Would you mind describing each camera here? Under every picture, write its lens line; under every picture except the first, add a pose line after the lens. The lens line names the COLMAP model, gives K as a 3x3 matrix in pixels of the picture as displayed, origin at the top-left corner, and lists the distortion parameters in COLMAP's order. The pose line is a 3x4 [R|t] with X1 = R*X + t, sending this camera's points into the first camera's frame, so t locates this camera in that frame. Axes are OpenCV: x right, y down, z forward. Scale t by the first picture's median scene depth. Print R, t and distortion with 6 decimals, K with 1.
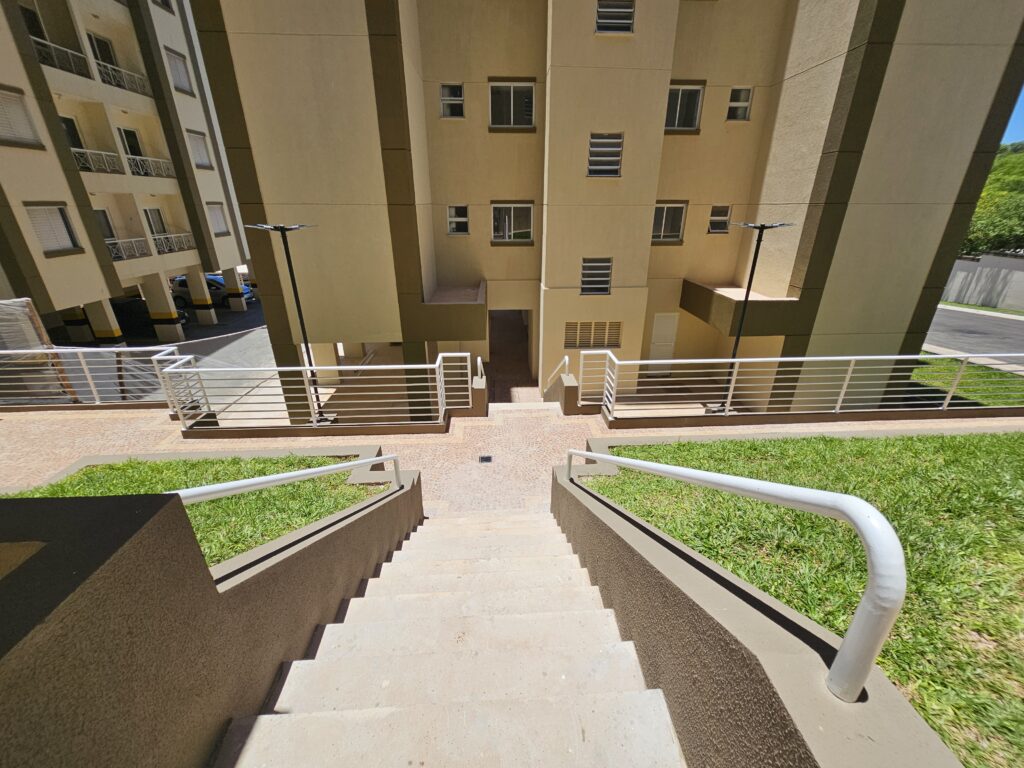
lens RADIAL K [[417.5, 0, 513.7], [0, 417.5, 382.1], [0, 0, 1]] dist [-0.003601, 0.001392]
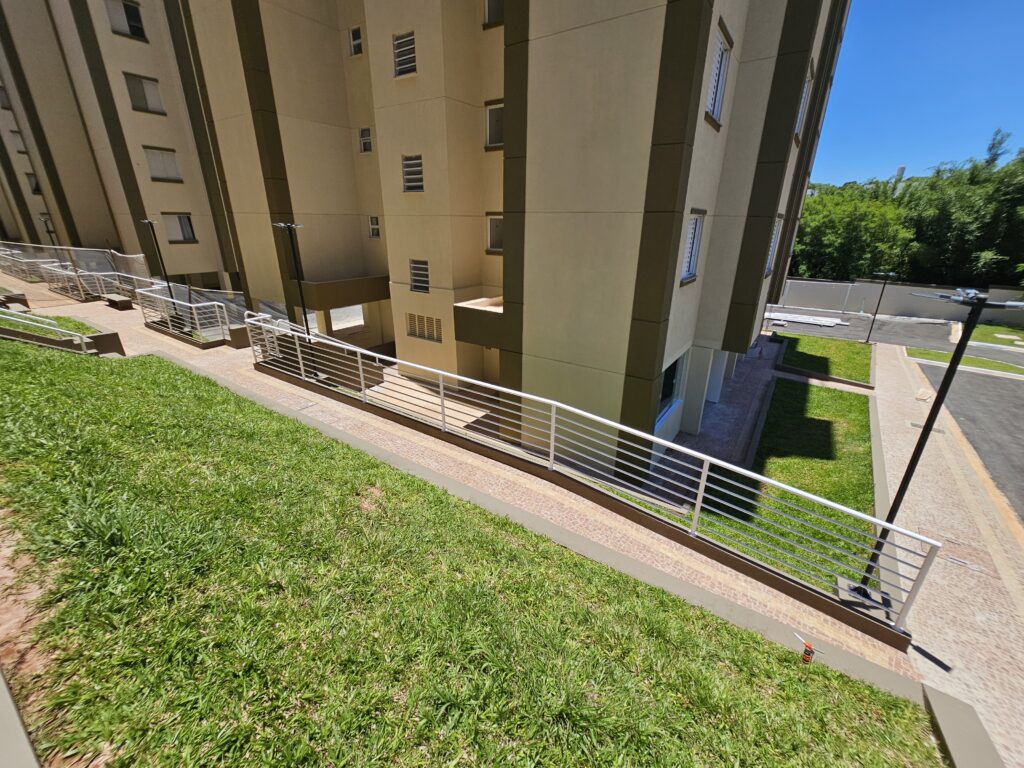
lens RADIAL K [[417.5, 0, 514.4], [0, 417.5, 383.0], [0, 0, 1]] dist [-0.003601, 0.001392]
pose [[0.798188, 0.224877, -0.558861, 1.132248], [-0.245984, 0.968513, 0.038389, -0.074453], [0.549897, 0.106829, 0.828372, 0.213139]]
